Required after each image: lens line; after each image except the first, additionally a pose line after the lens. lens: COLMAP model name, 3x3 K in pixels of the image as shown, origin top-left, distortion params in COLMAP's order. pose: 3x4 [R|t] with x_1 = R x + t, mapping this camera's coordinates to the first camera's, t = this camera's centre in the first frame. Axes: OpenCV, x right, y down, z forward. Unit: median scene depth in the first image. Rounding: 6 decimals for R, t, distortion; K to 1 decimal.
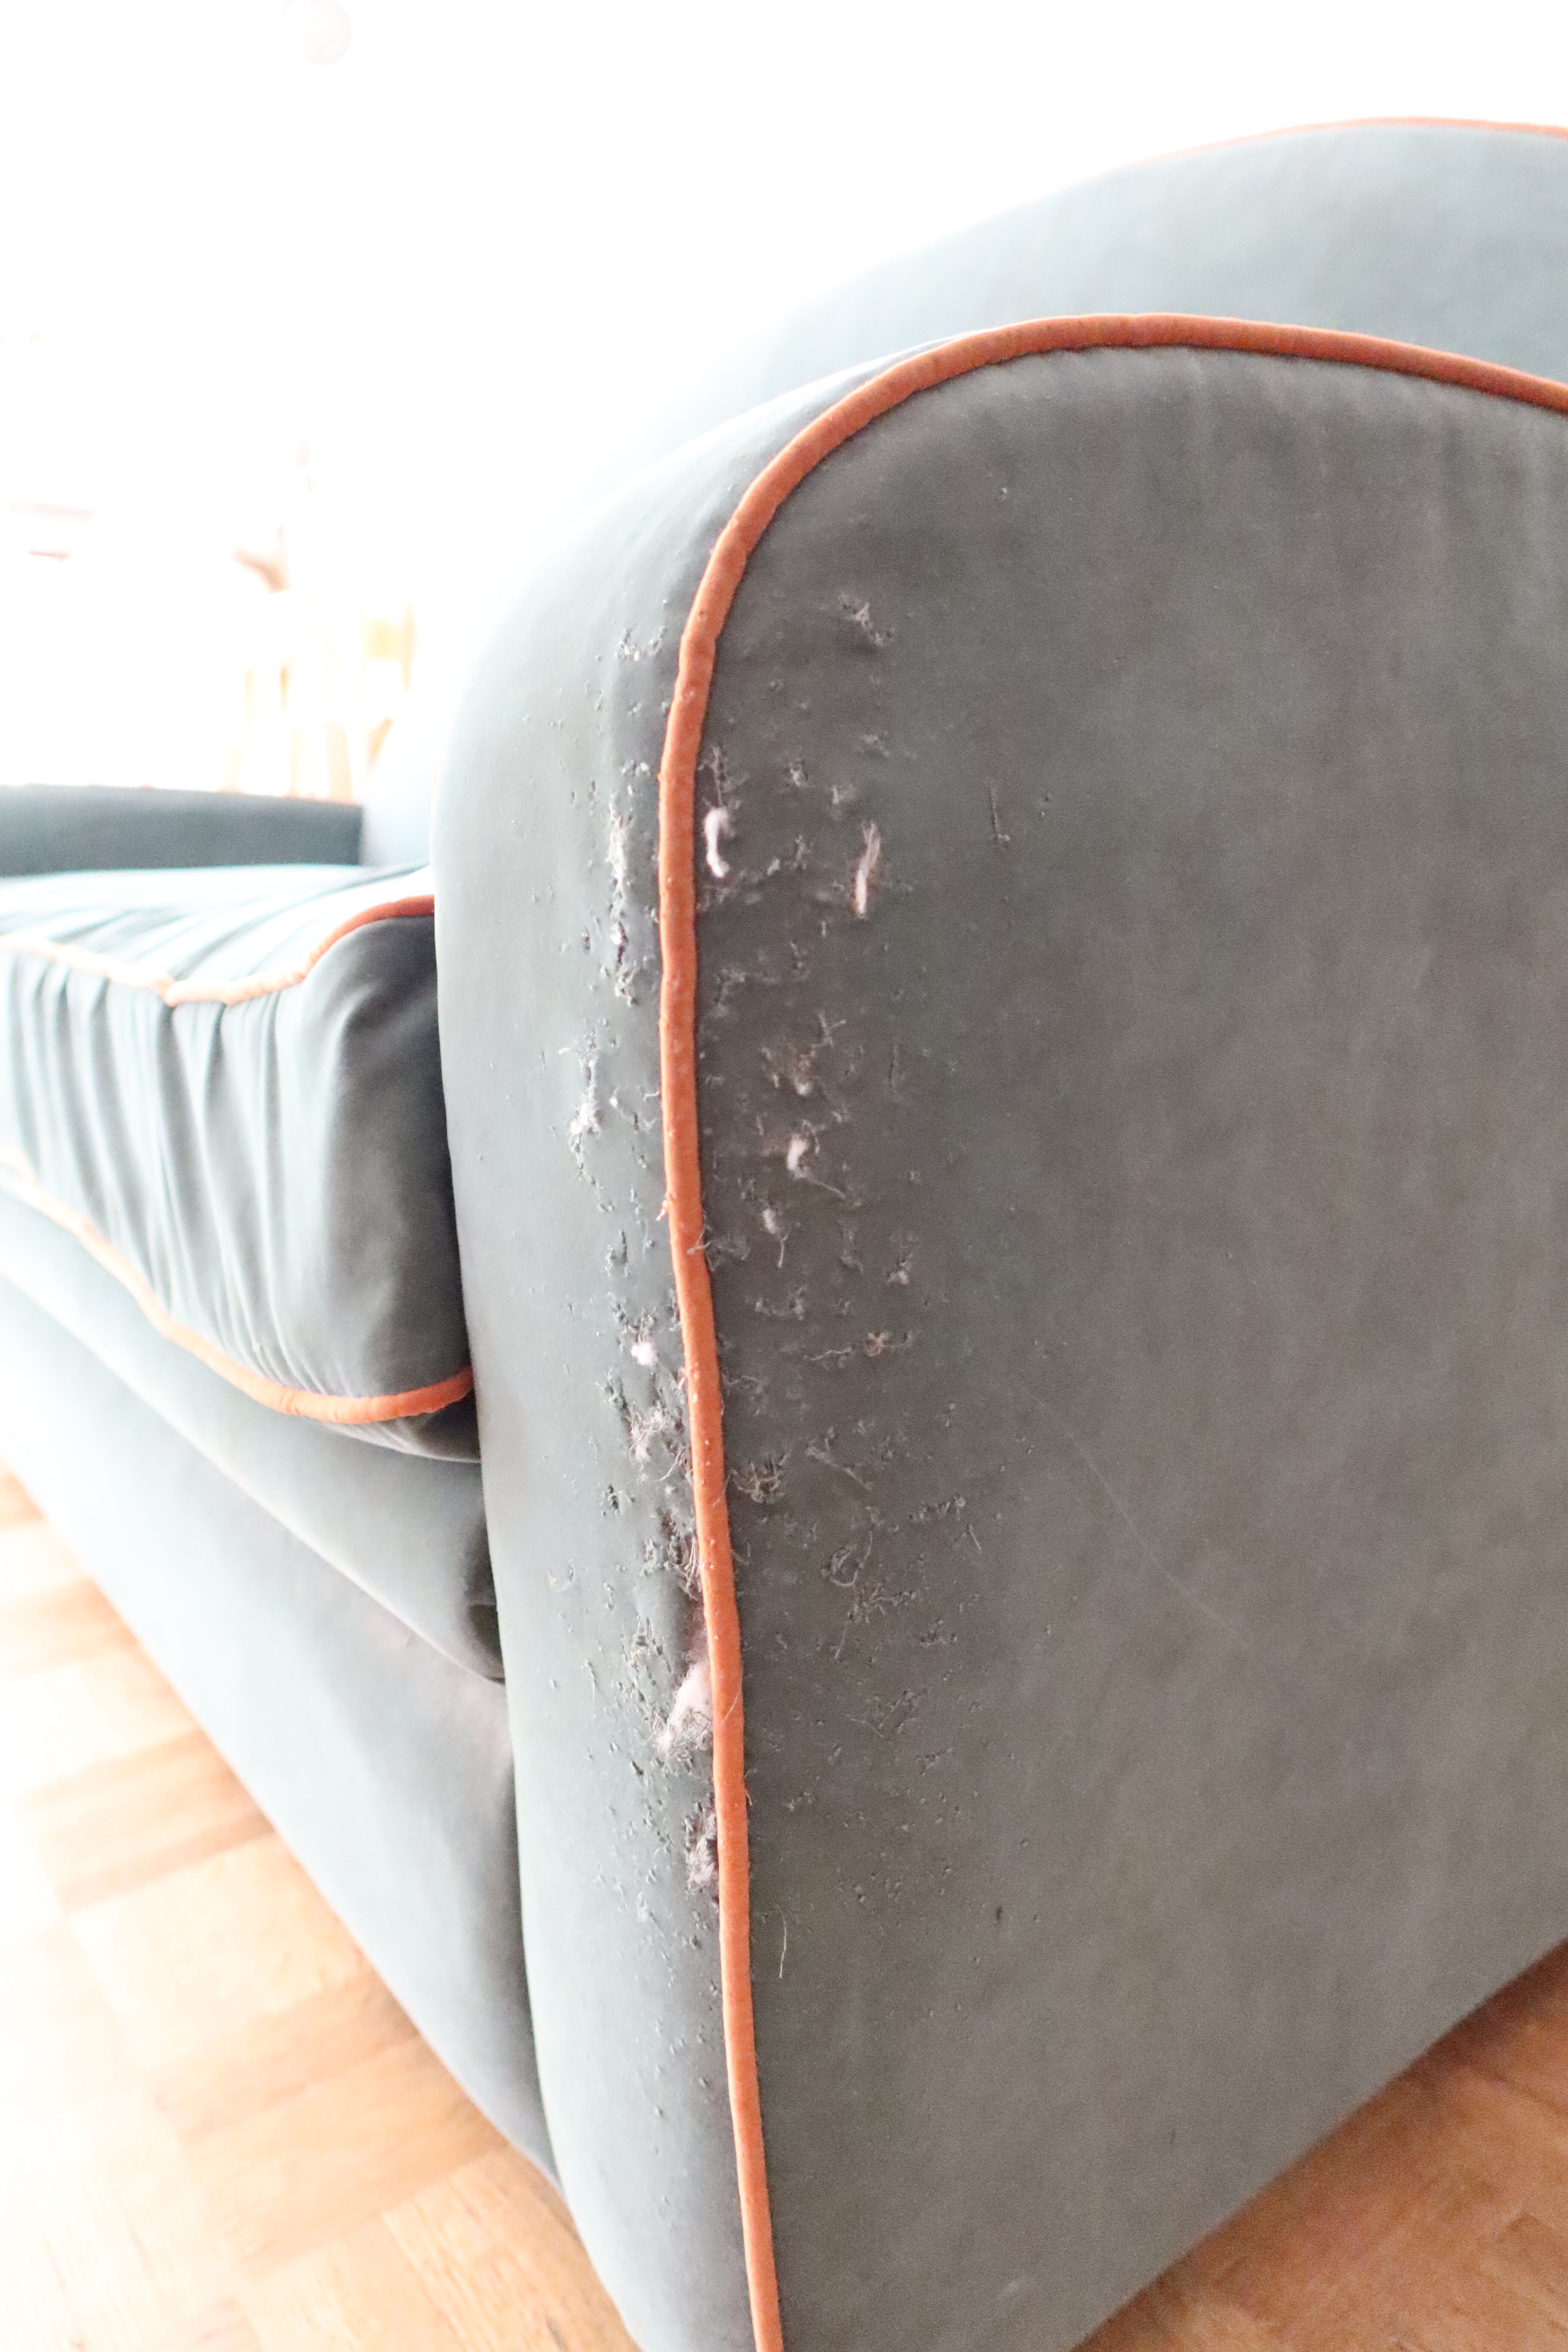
lens RADIAL K [[1607.9, 0, 802.0], [0, 1607.9, 1181.2], [0, 0, 1]] dist [0.000050, -0.000932]
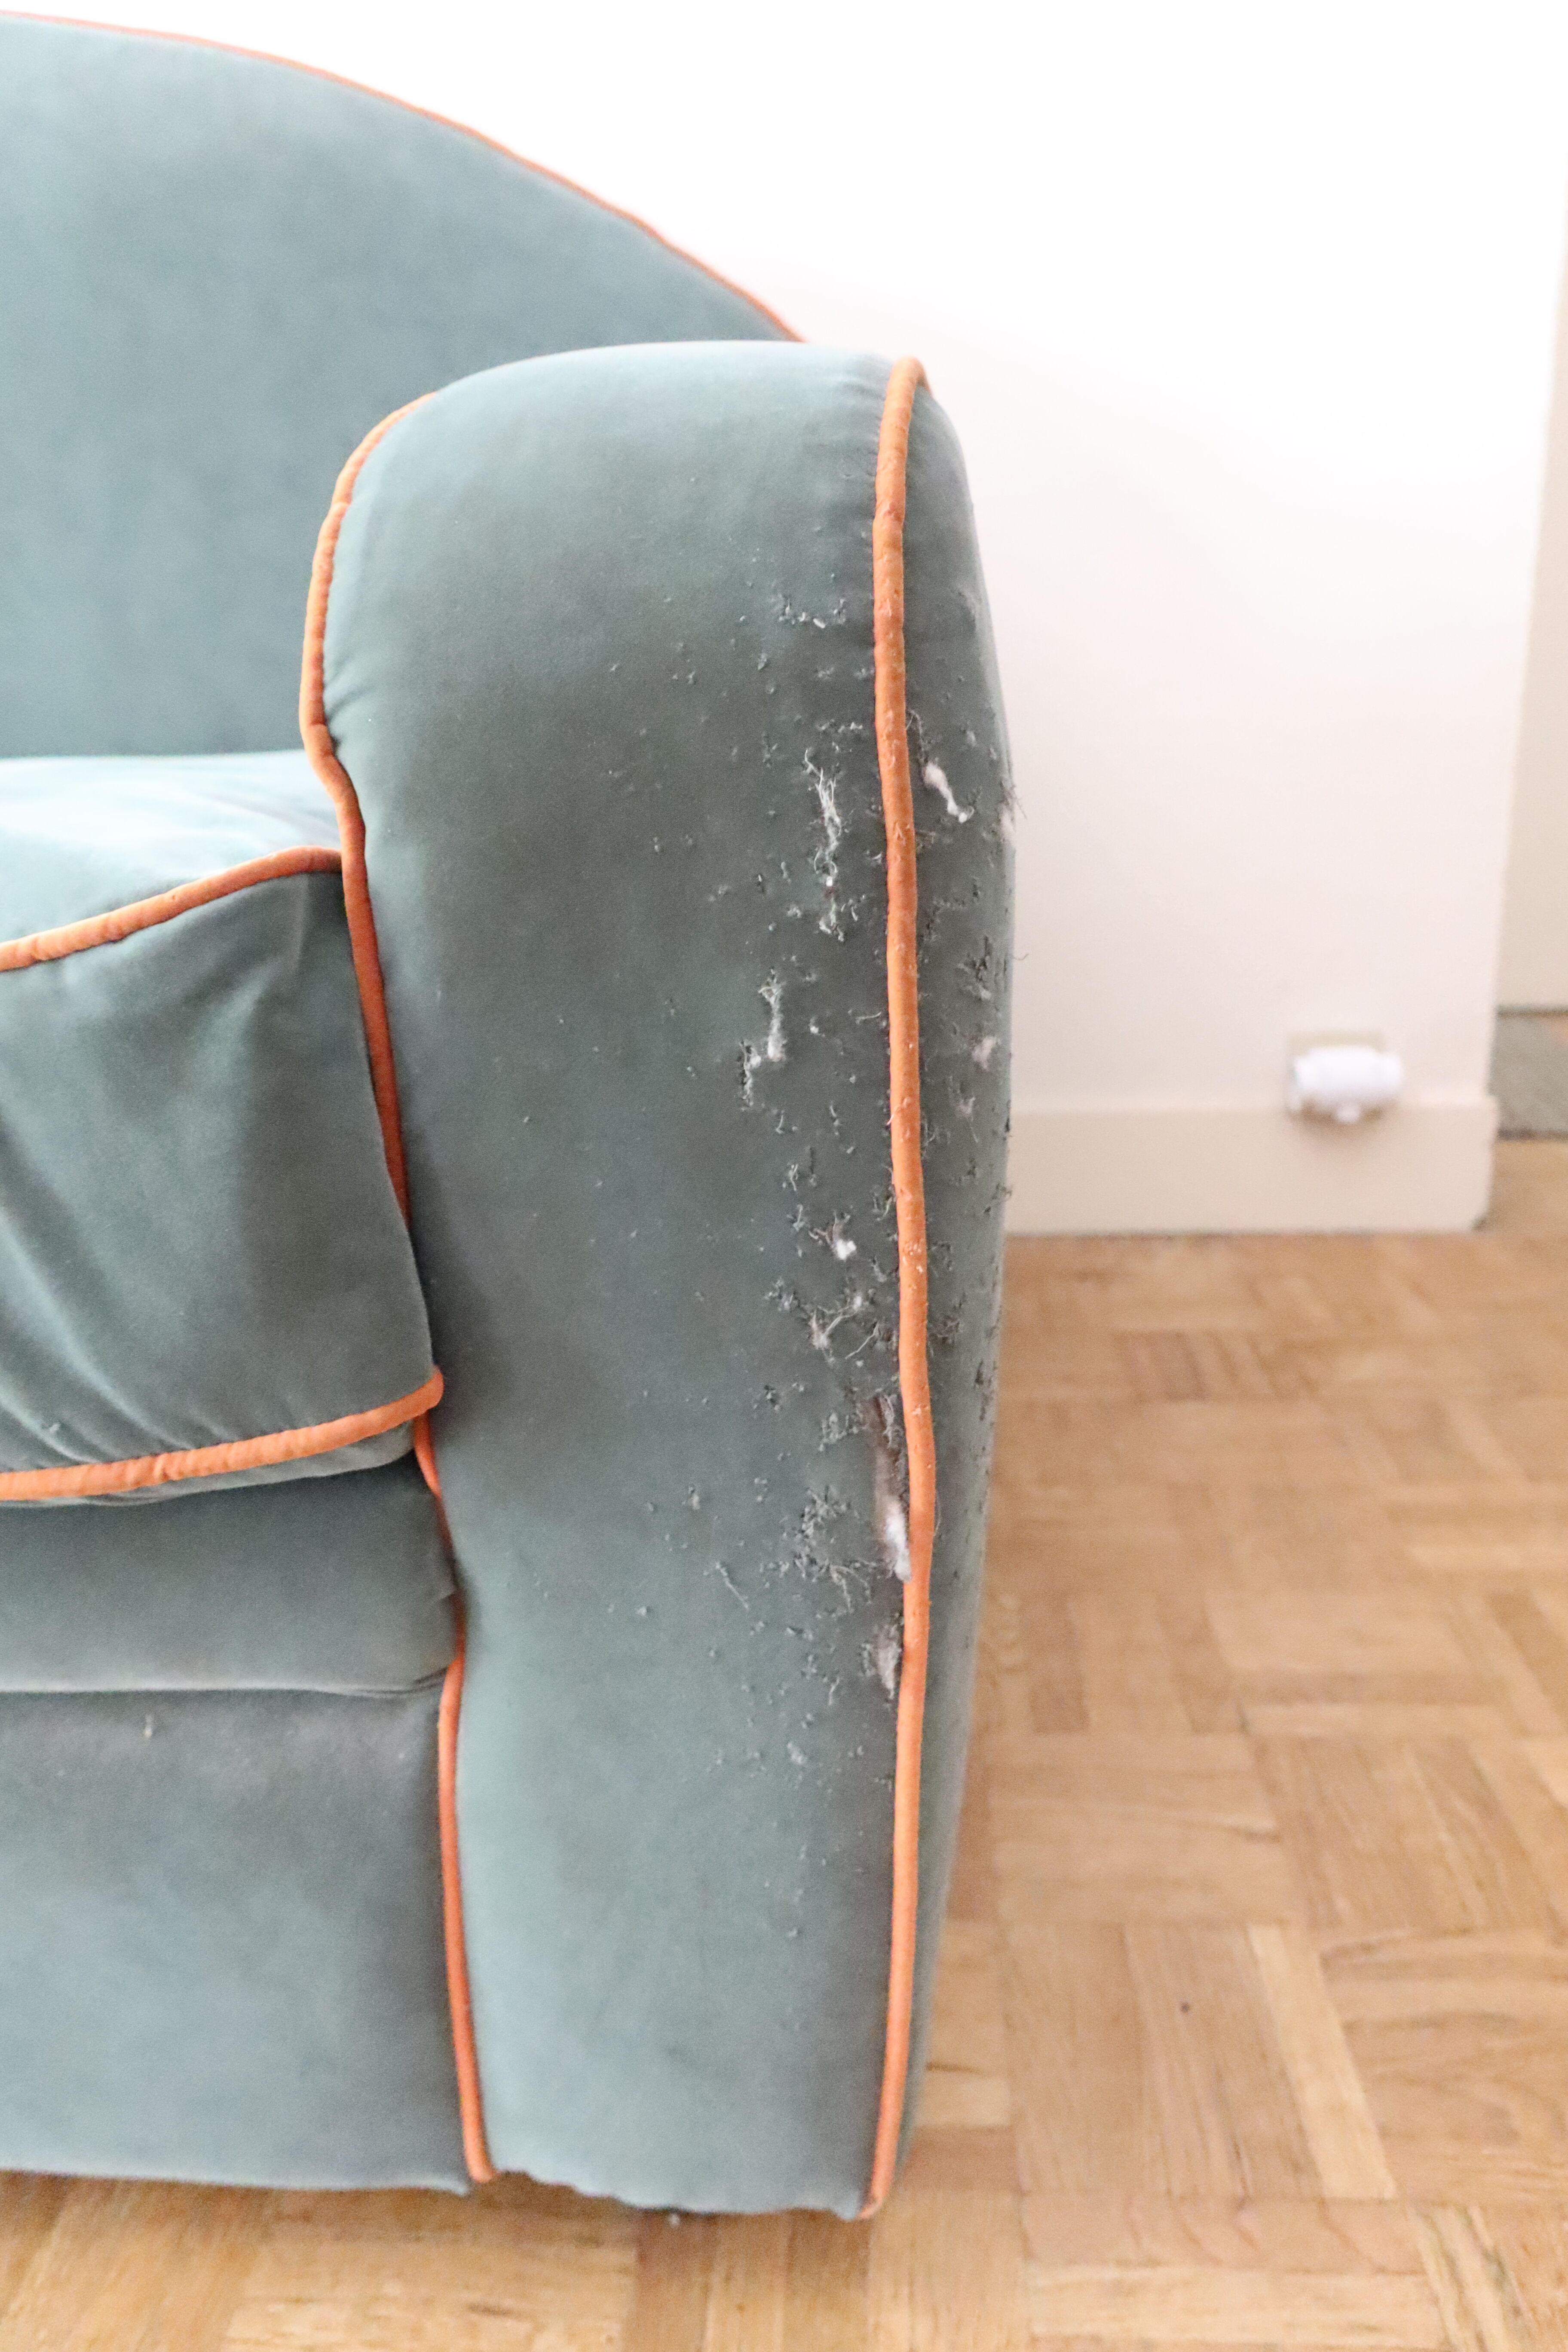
lens RADIAL K [[1607.9, 0, 802.0], [0, 1607.9, 1181.2], [0, 0, 1]] dist [0.000050, -0.000932]
pose [[0.671875, -0.202349, 0.712488, -0.770471], [0.164085, 0.978719, 0.123228, -0.070463], [-0.722261, 0.034115, 0.690779, 0.199316]]
